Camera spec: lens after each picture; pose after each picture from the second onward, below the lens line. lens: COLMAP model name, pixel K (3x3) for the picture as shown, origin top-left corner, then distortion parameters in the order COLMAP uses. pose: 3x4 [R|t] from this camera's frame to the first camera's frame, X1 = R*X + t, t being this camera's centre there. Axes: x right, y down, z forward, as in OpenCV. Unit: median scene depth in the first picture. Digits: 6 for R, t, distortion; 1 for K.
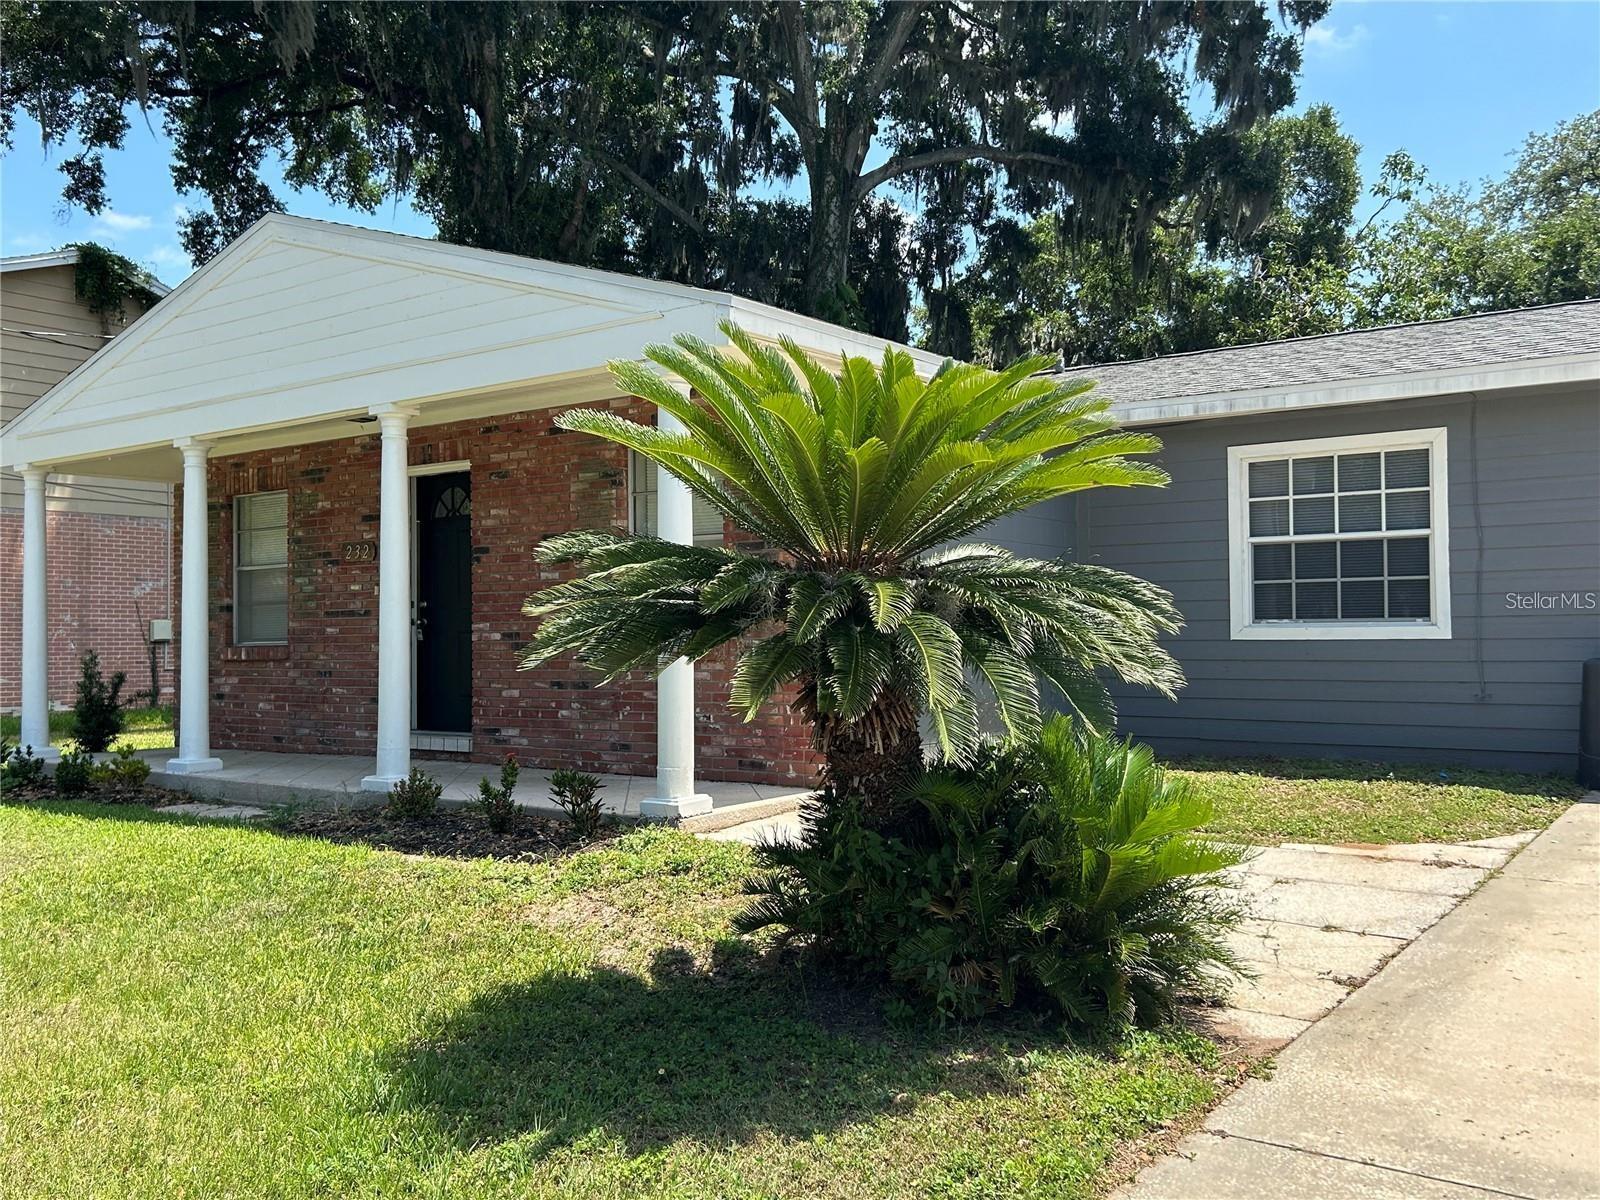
lens RADIAL K [[1449.5, 0, 810.9], [0, 1449.5, 605.7], [0, 0, 1]] dist [0.079499, -0.094155]
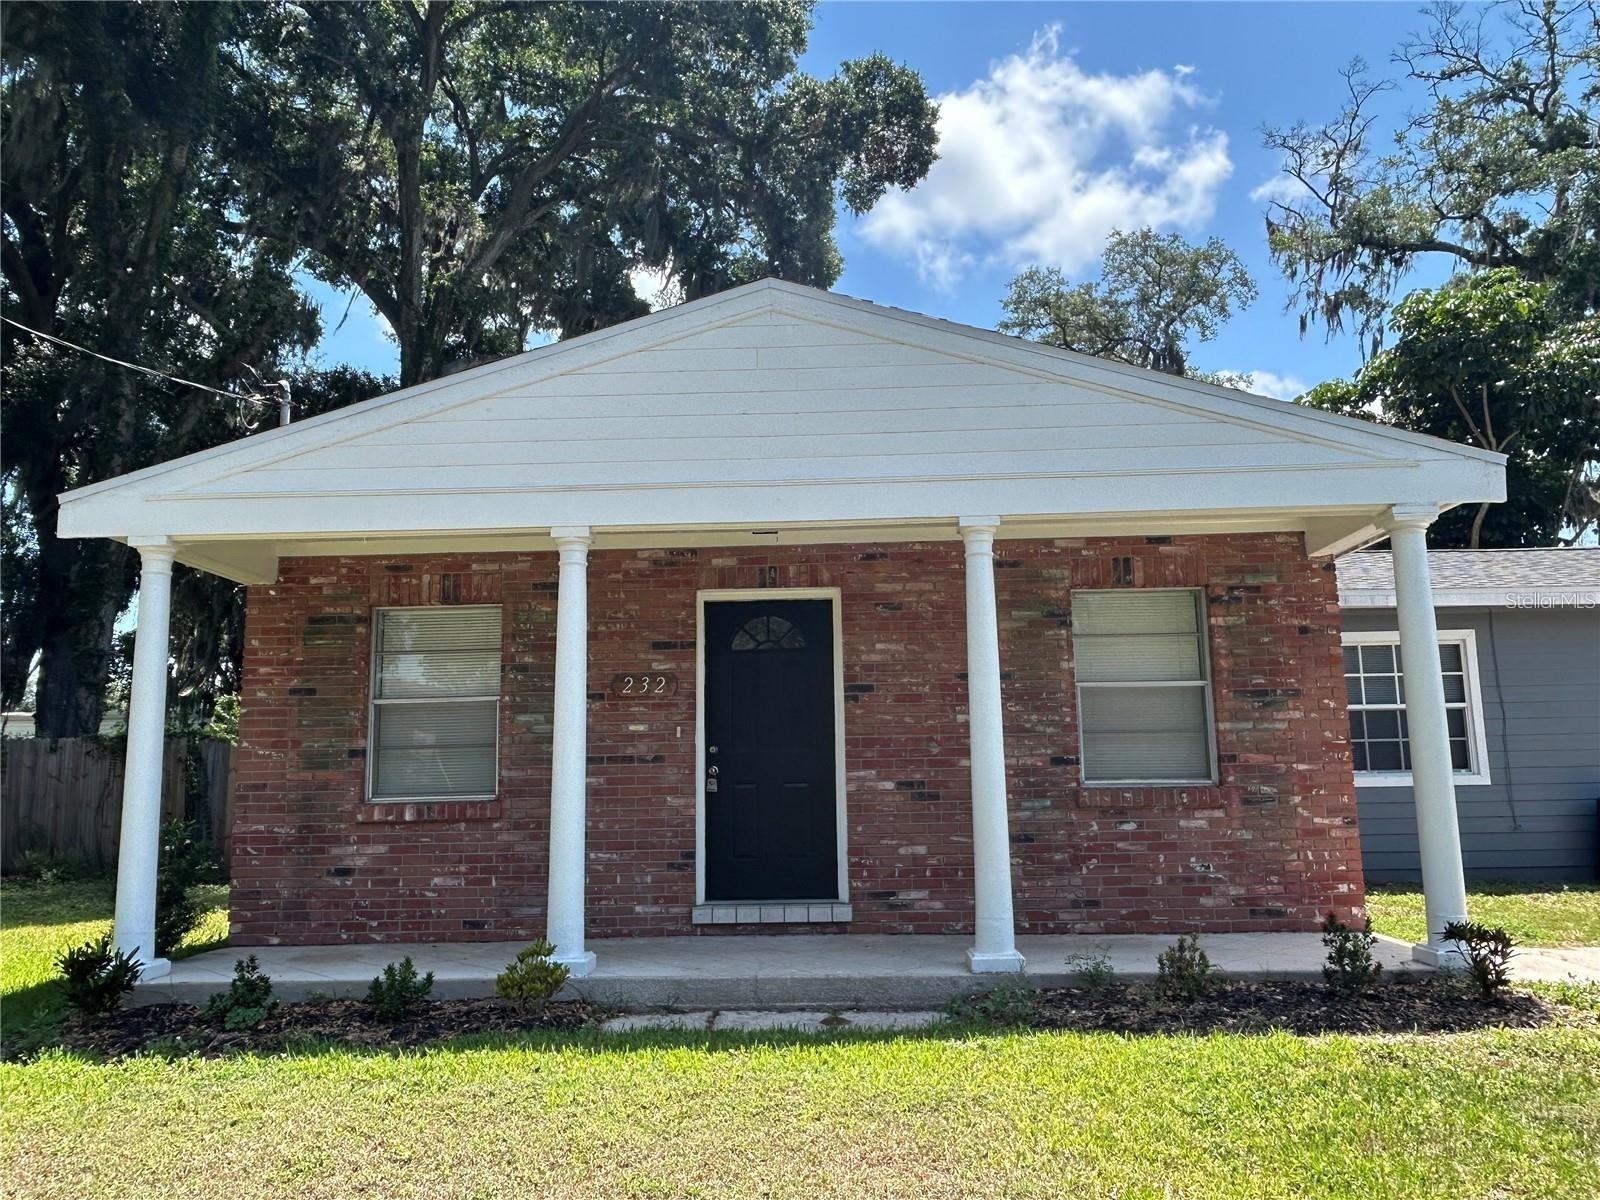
lens RADIAL K [[1194.1, 0, 811.6], [0, 1194.1, 594.3], [0, 0, 1]] dist [0.021630, -0.021393]
pose [[0.816244, 0.087599, 0.571028, -0.677882], [-0.003674, 0.989204, -0.146499, 0.012534], [-0.577696, 0.117481, 0.807753, 0.419077]]
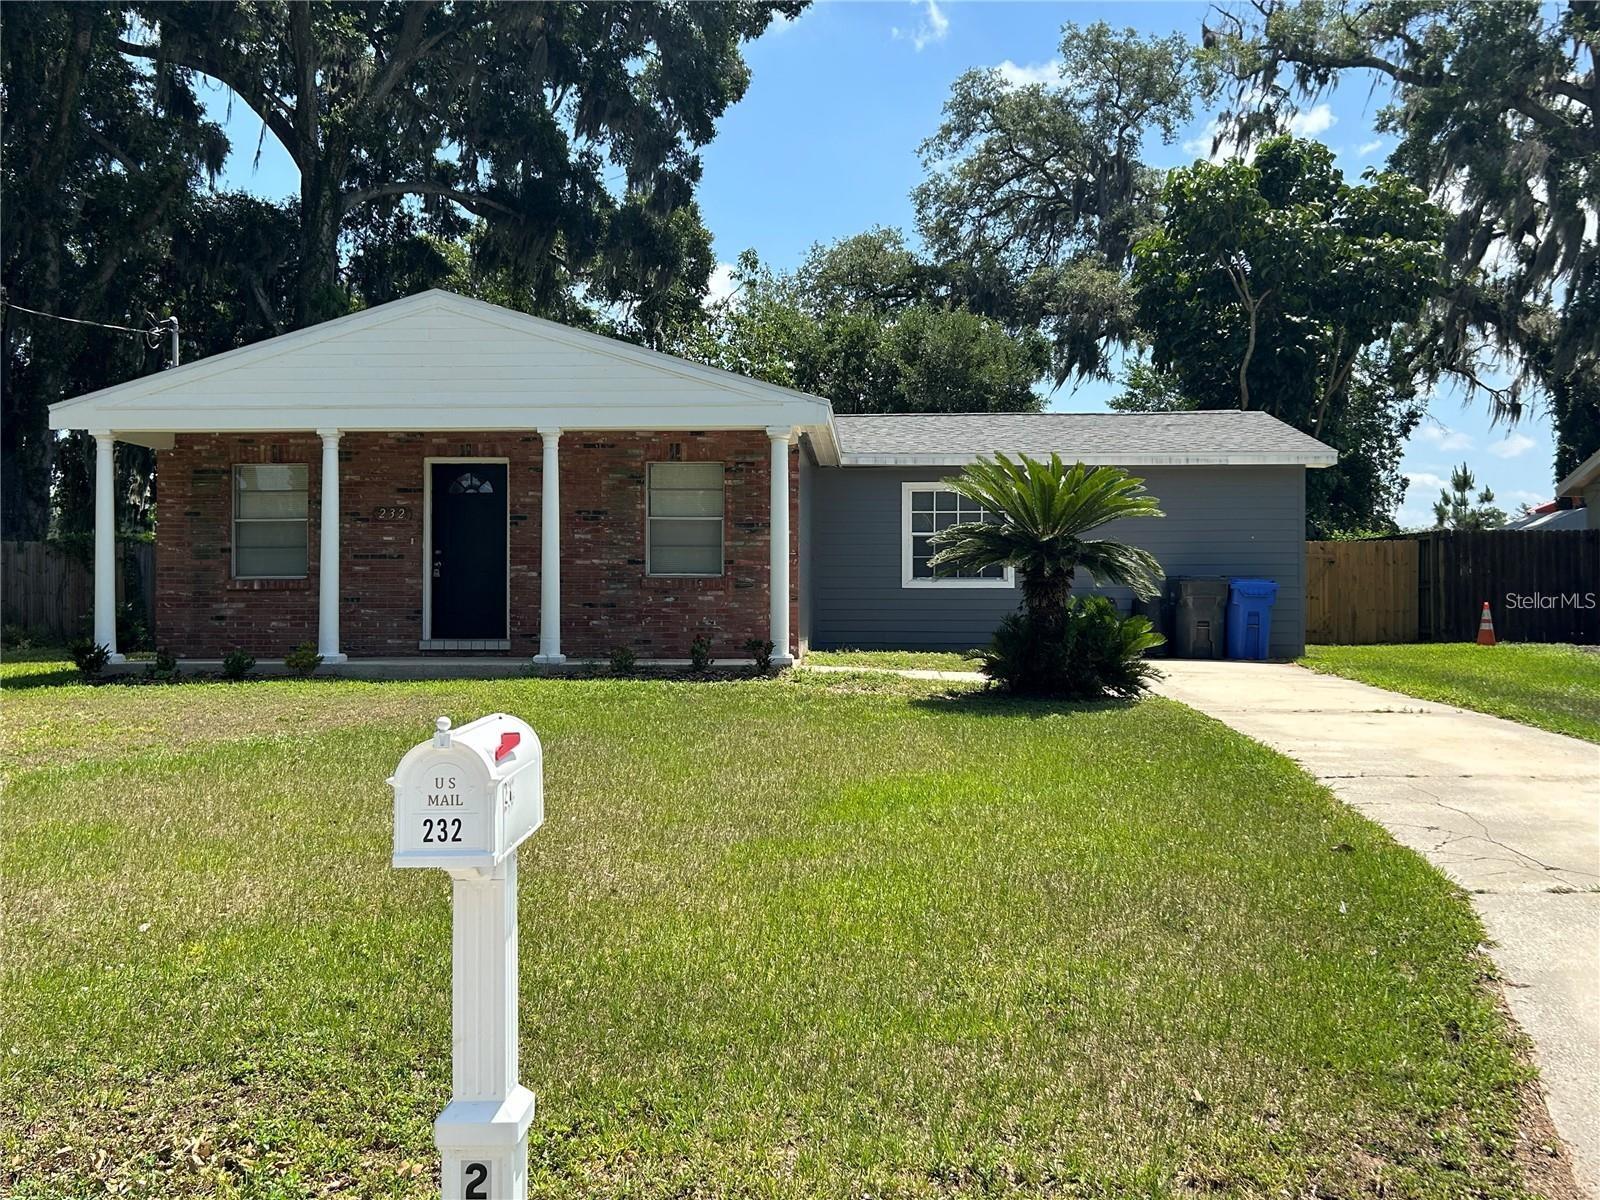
lens RADIAL K [[1449.5, 0, 833.2], [0, 1449.5, 597.4], [0, 0, 1]] dist [0.079499, -0.094155]
pose [[0.828601, 0.019229, 0.559509, -0.809681], [-0.020993, 0.999774, -0.003270, 0.043634], [-0.559445, -0.009036, 0.828818, -0.453435]]
